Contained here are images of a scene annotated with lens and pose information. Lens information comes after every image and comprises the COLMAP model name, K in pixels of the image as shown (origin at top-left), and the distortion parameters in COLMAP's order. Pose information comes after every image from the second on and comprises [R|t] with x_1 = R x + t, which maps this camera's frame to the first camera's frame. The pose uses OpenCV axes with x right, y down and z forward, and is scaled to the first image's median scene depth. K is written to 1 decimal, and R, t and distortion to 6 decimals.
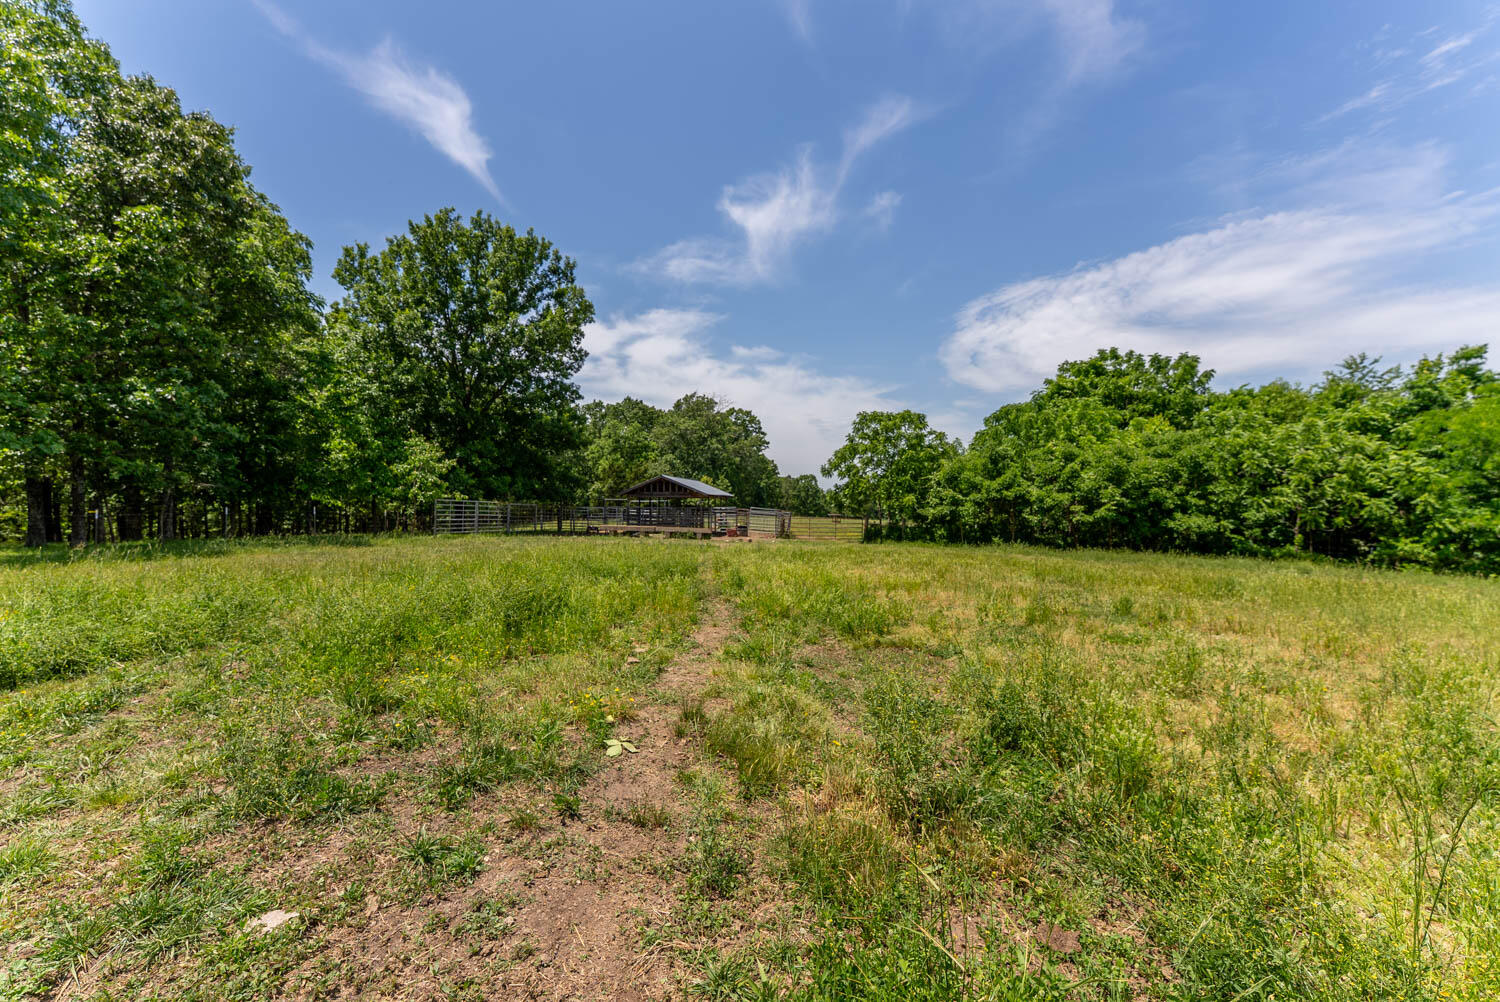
lens RADIAL K [[611.6, 0, 751.1], [0, 611.6, 507.3], [0, 0, 1]] dist [0.002022, -0.000304]
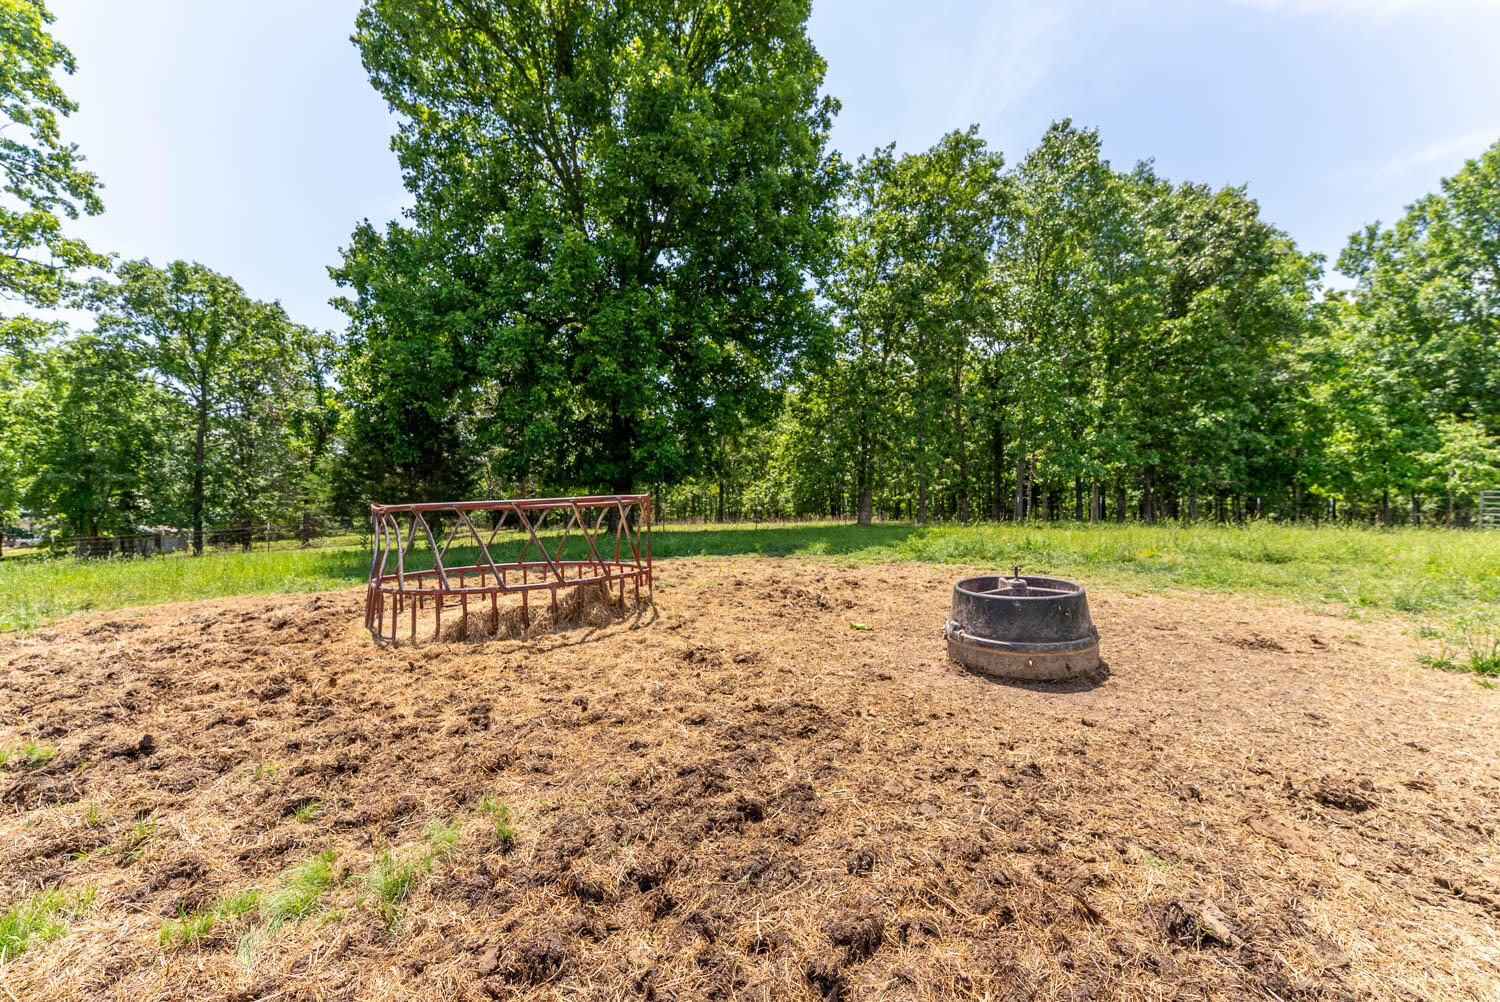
lens RADIAL K [[604.6, 0, 752.9], [0, 604.6, 499.6], [0, 0, 1]] dist [0.000510, 0.000424]
pose [[0.228901, 0.000651, -0.973449, 0.070506], [-0.004061, 0.999992, -0.000286, 0.003219], [0.973441, 0.004019, 0.228902, -0.172955]]
